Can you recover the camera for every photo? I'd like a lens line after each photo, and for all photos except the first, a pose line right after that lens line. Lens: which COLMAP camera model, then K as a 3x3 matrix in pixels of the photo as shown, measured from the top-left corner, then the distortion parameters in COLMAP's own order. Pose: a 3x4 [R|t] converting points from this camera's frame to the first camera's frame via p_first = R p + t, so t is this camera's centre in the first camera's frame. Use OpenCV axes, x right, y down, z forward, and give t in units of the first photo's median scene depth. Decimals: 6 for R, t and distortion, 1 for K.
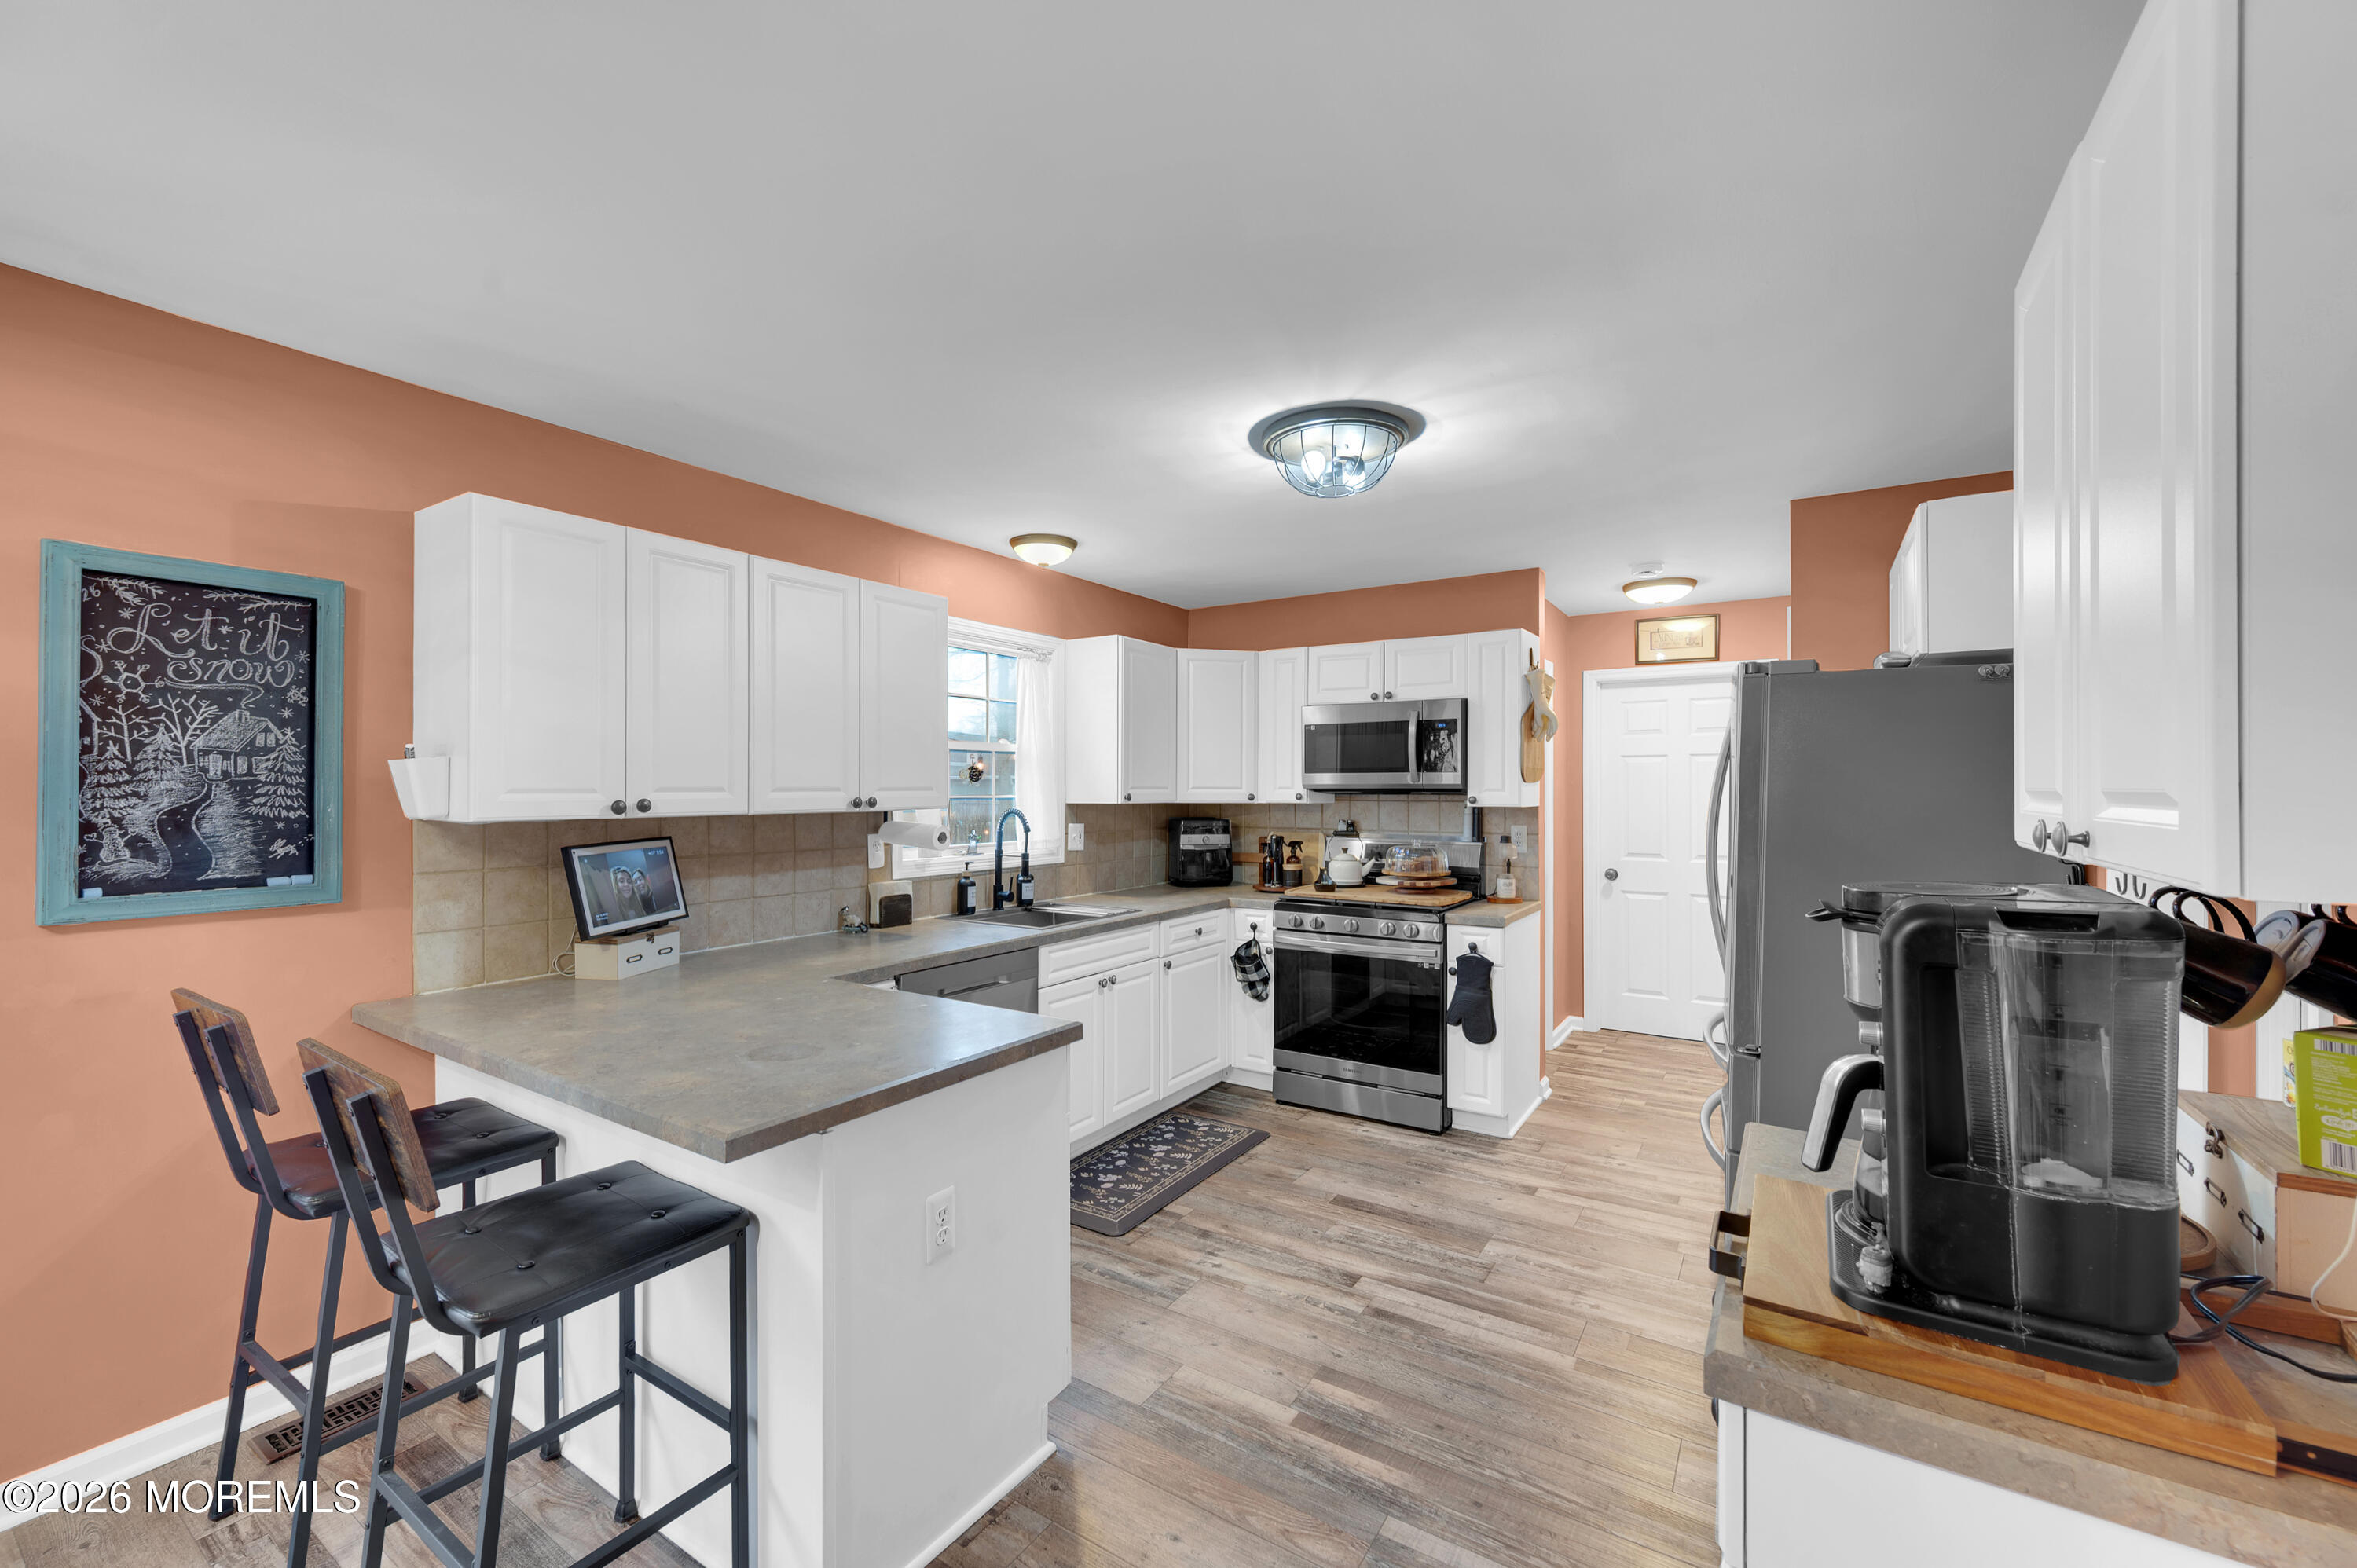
lens RADIAL K [[937.8, 0, 1154.8], [0, 937.8, 796.9], [0, 0, 1]] dist [0.002984, -0.000573]
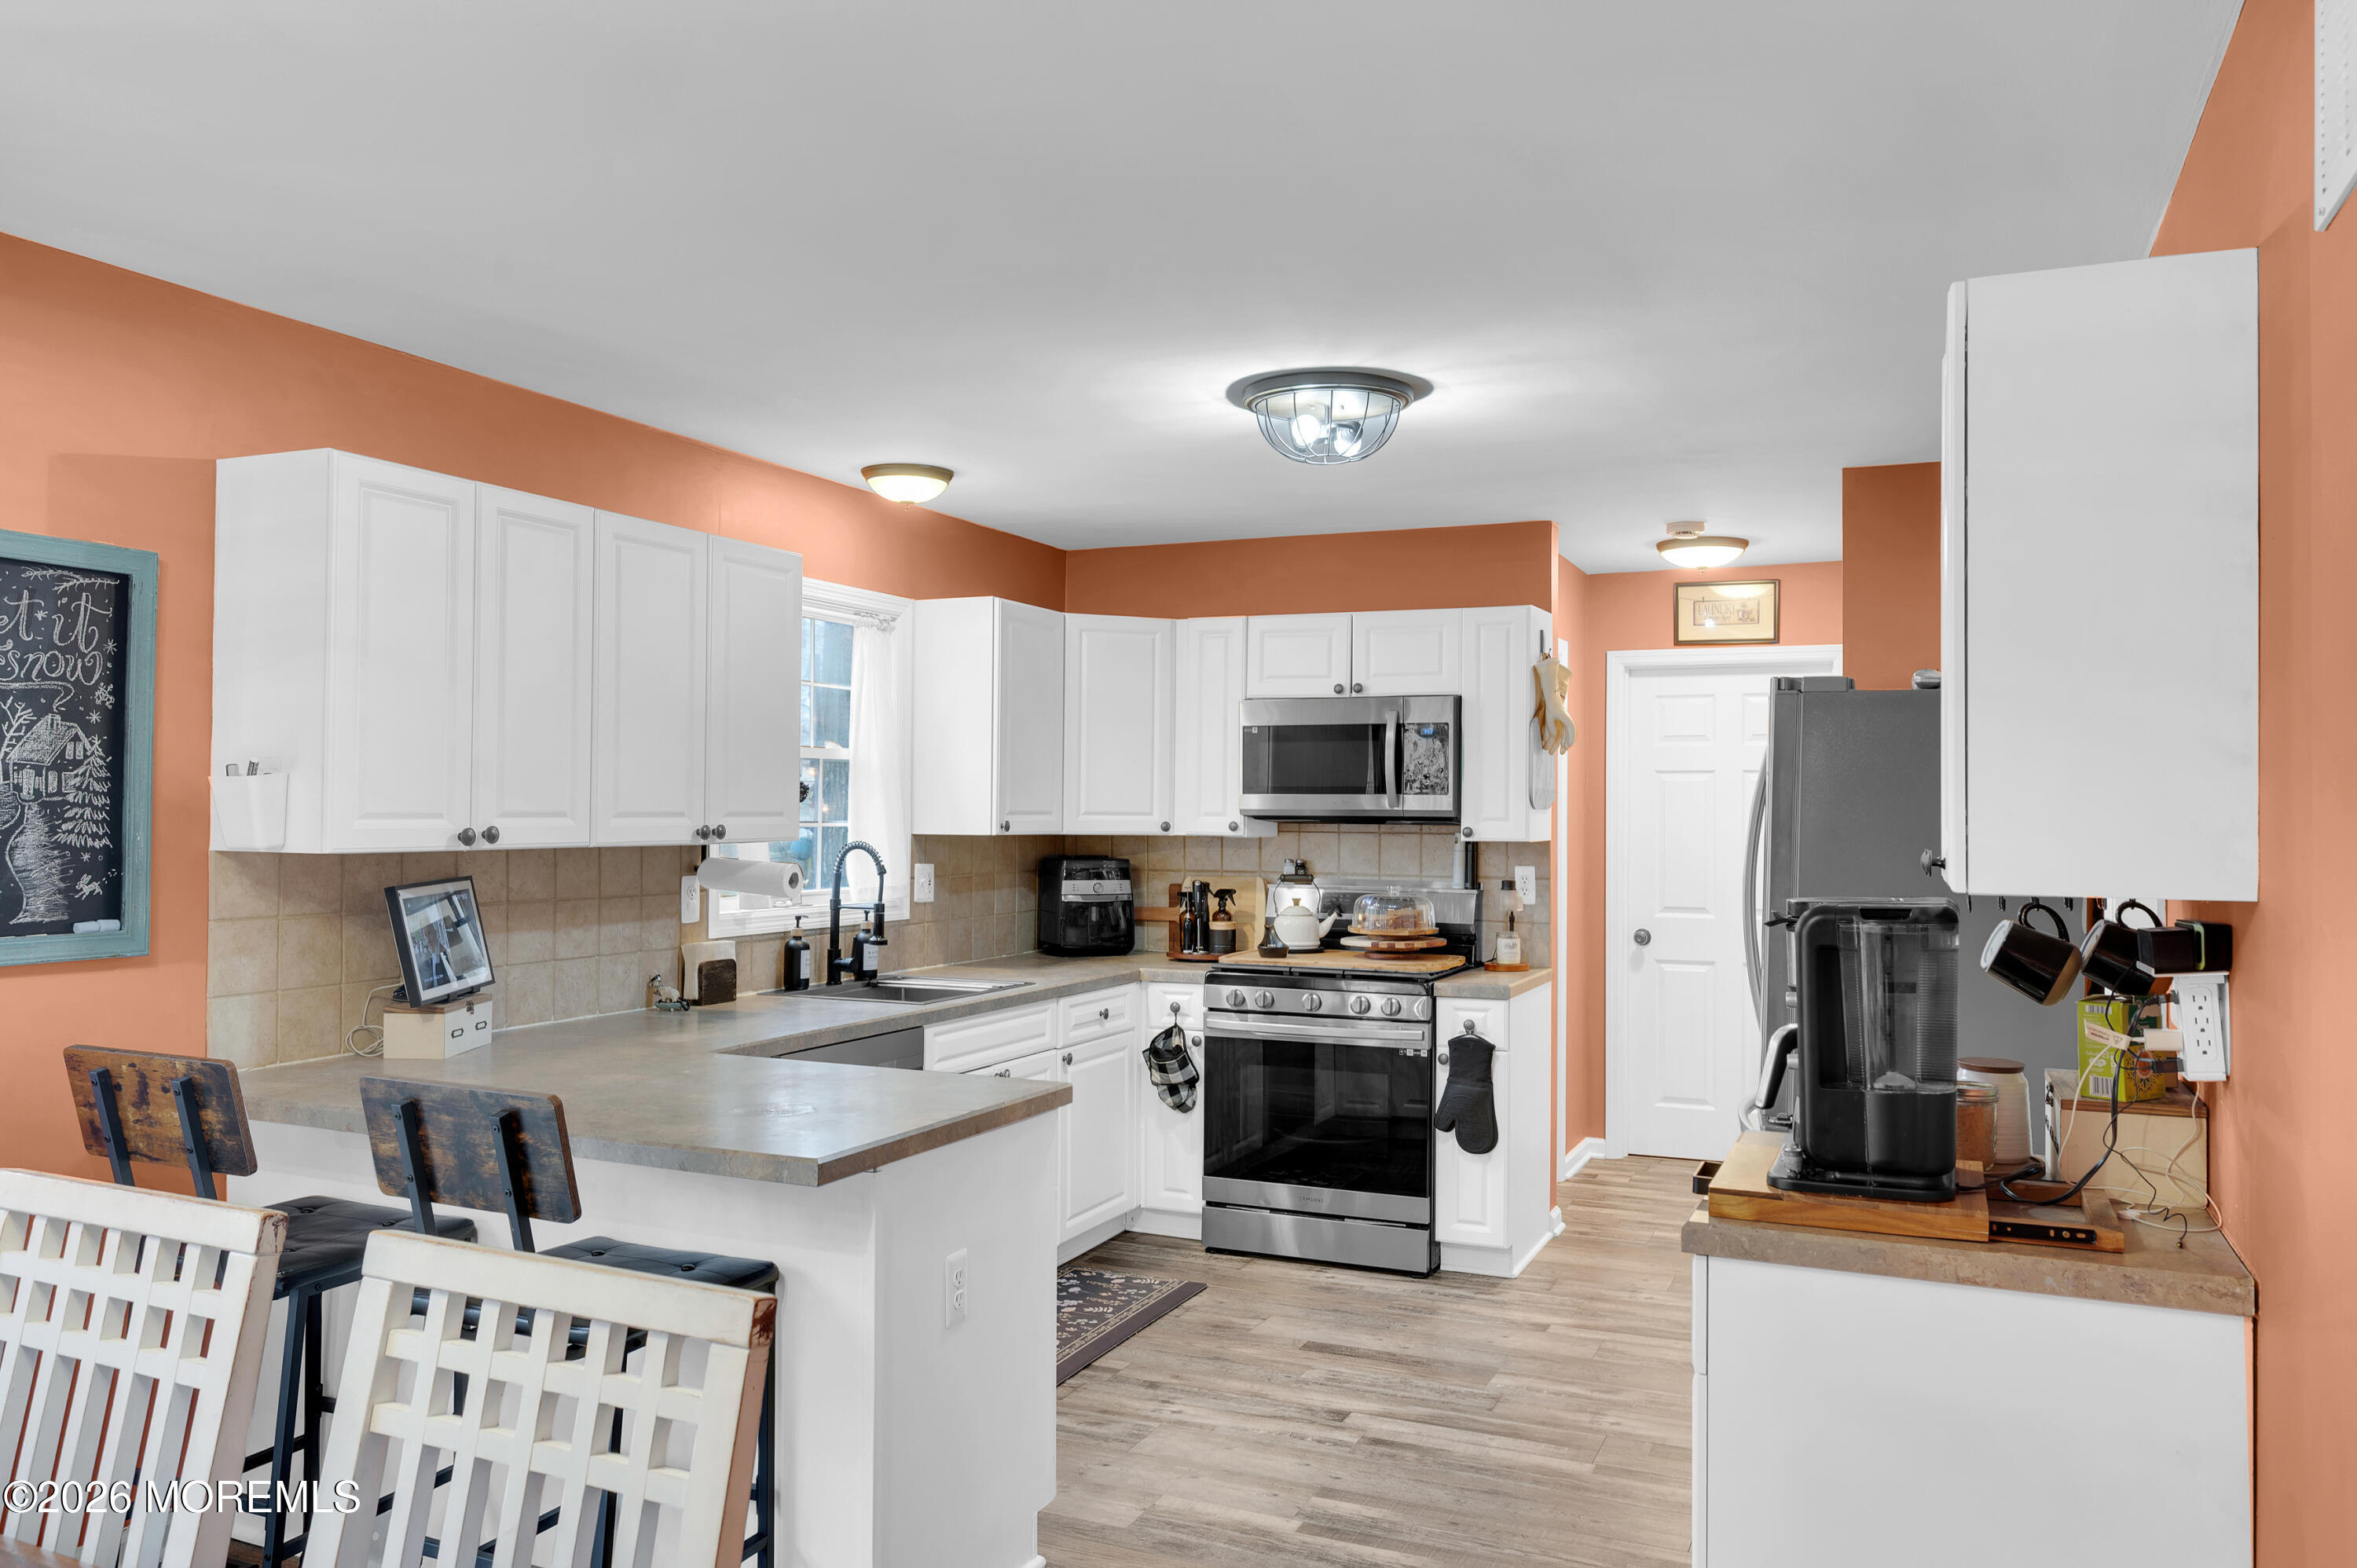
lens RADIAL K [[1688.3, 0, 1197.5], [0, 1688.3, 801.3], [0, 0, 1]] dist [0.004108, -0.006198]
pose [[0.981922, 0.008836, 0.189079, -0.145363], [-0.006298, 0.999882, -0.014020, -0.001690], [-0.189180, 0.012576, 0.981862, -0.321062]]
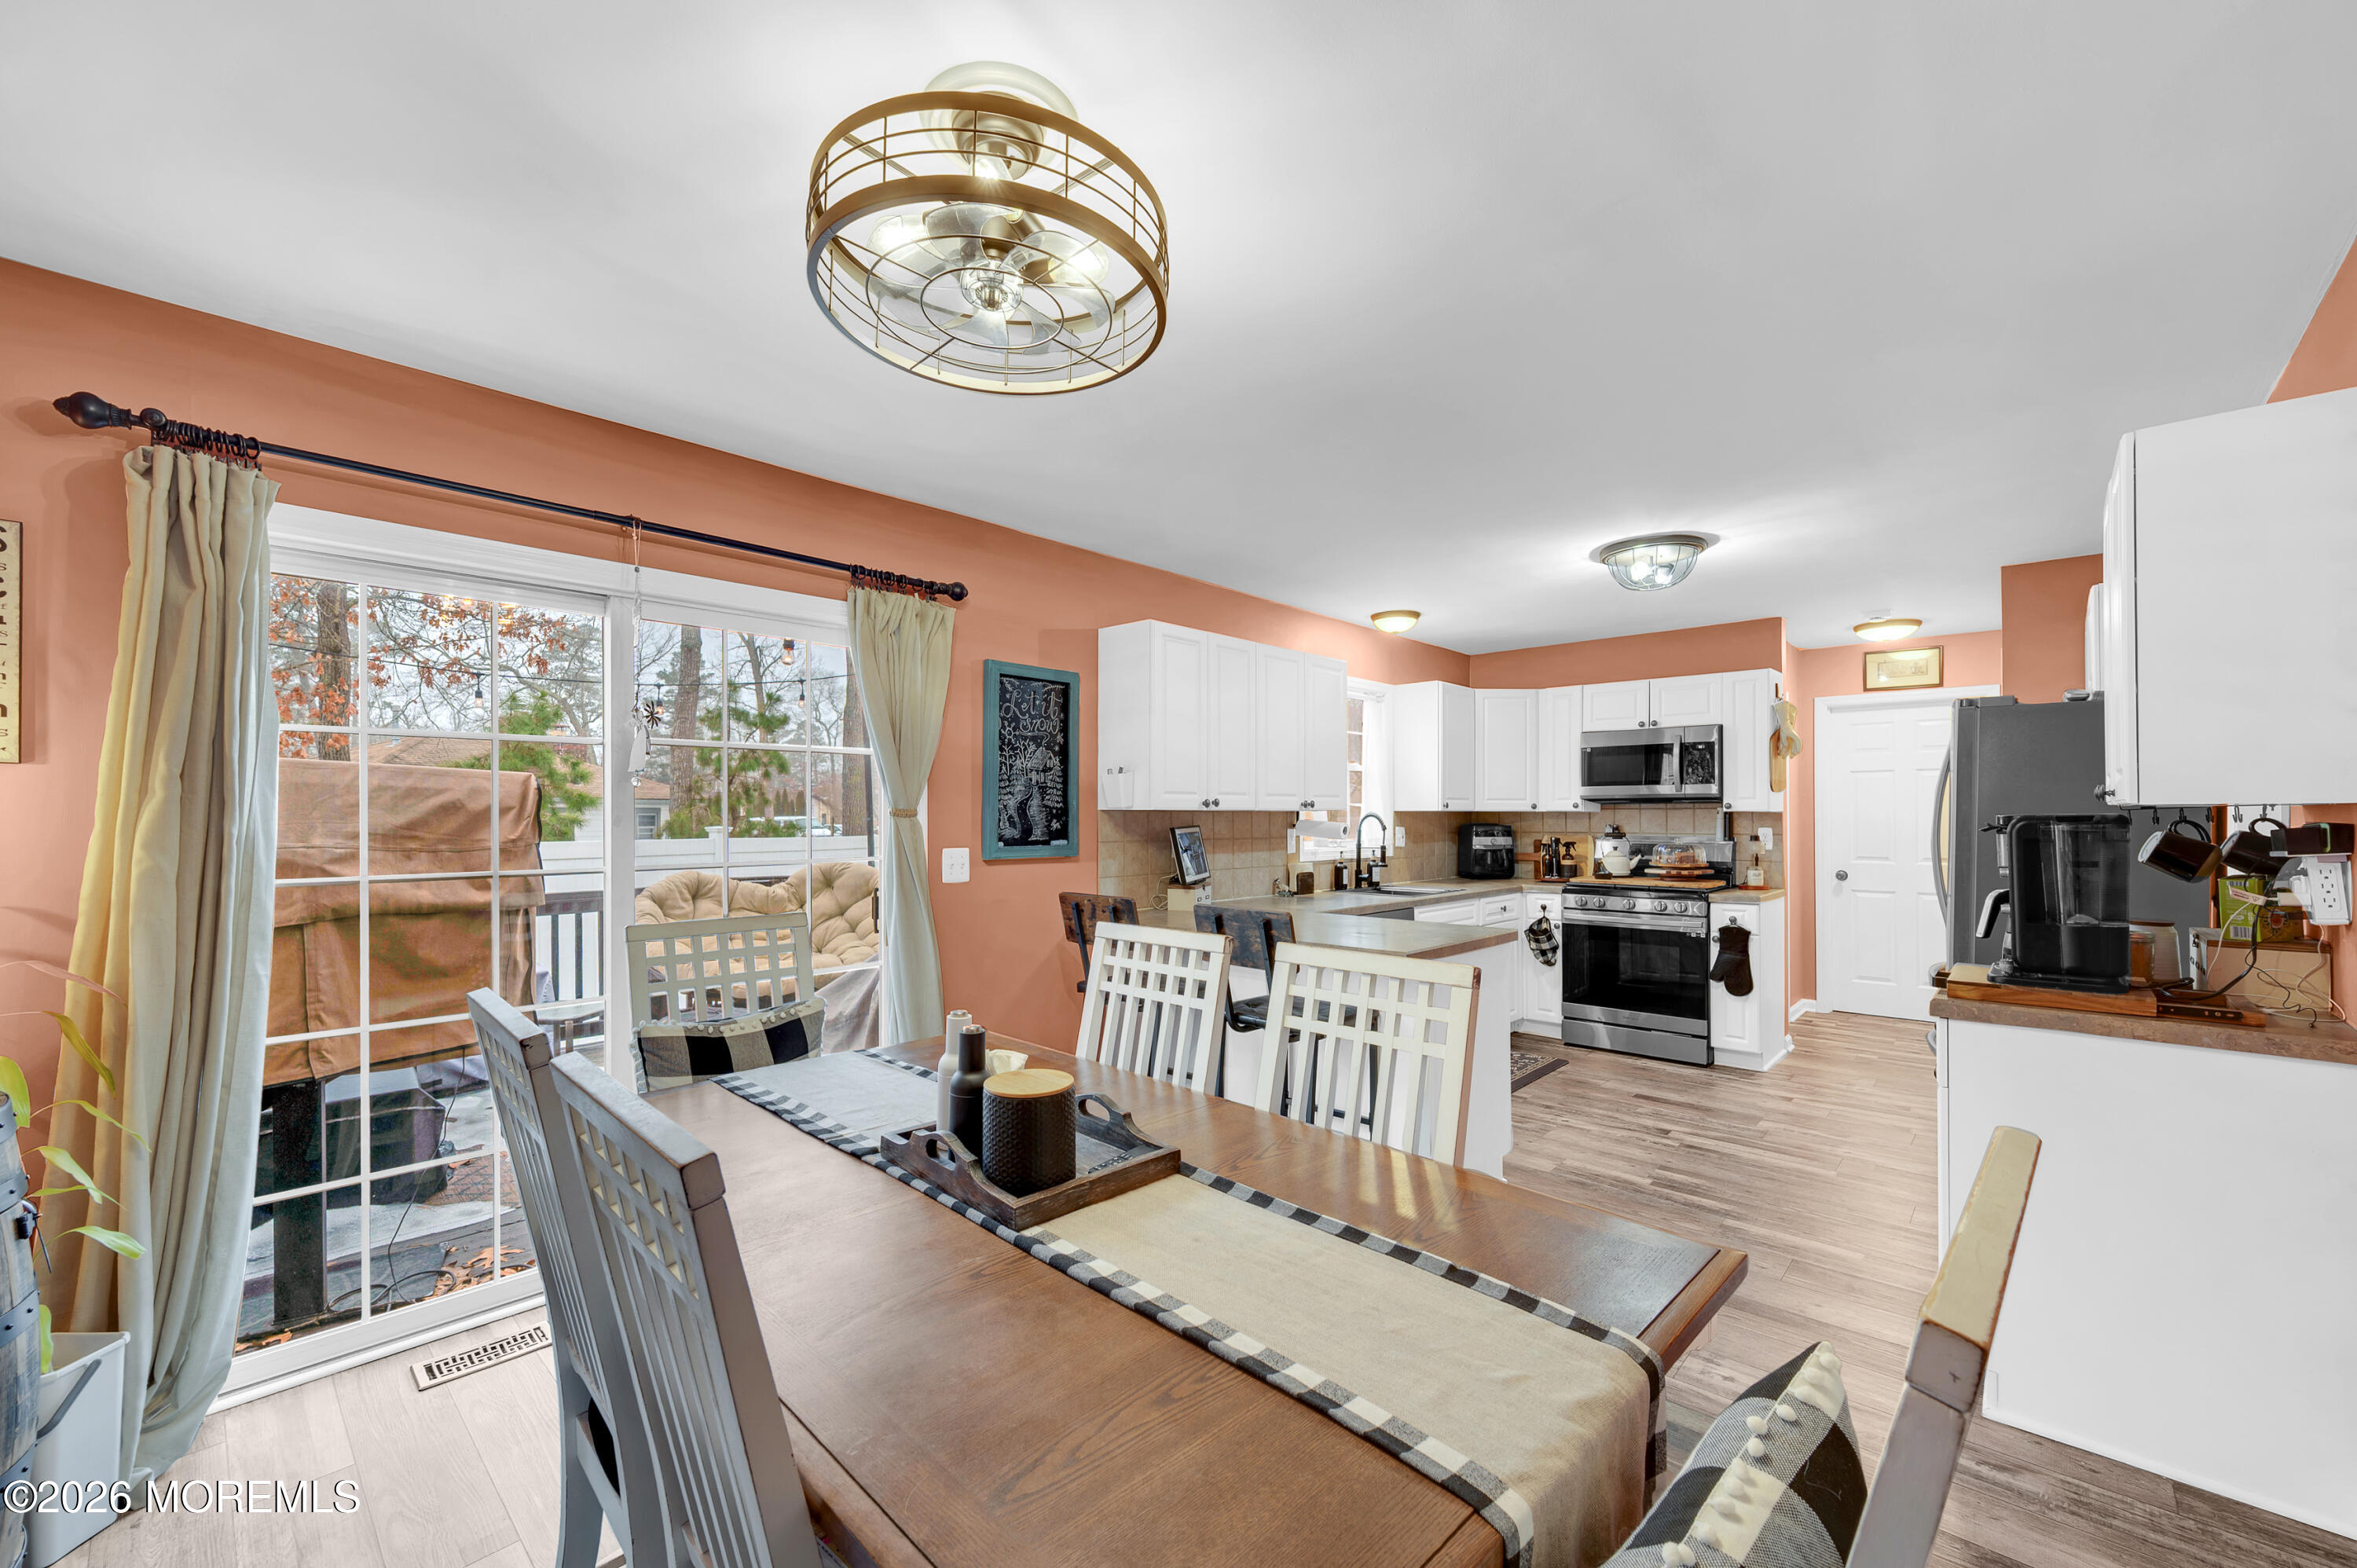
lens RADIAL K [[948.7, 0, 1195.5], [0, 948.7, 815.7], [0, 0, 1]] dist [0.002826, -0.000037]
pose [[0.991770, -0.003113, -0.127997, -0.233698], [0.001930, 0.999954, -0.009361, 0.029913], [0.128021, 0.009037, 0.991730, -0.401033]]
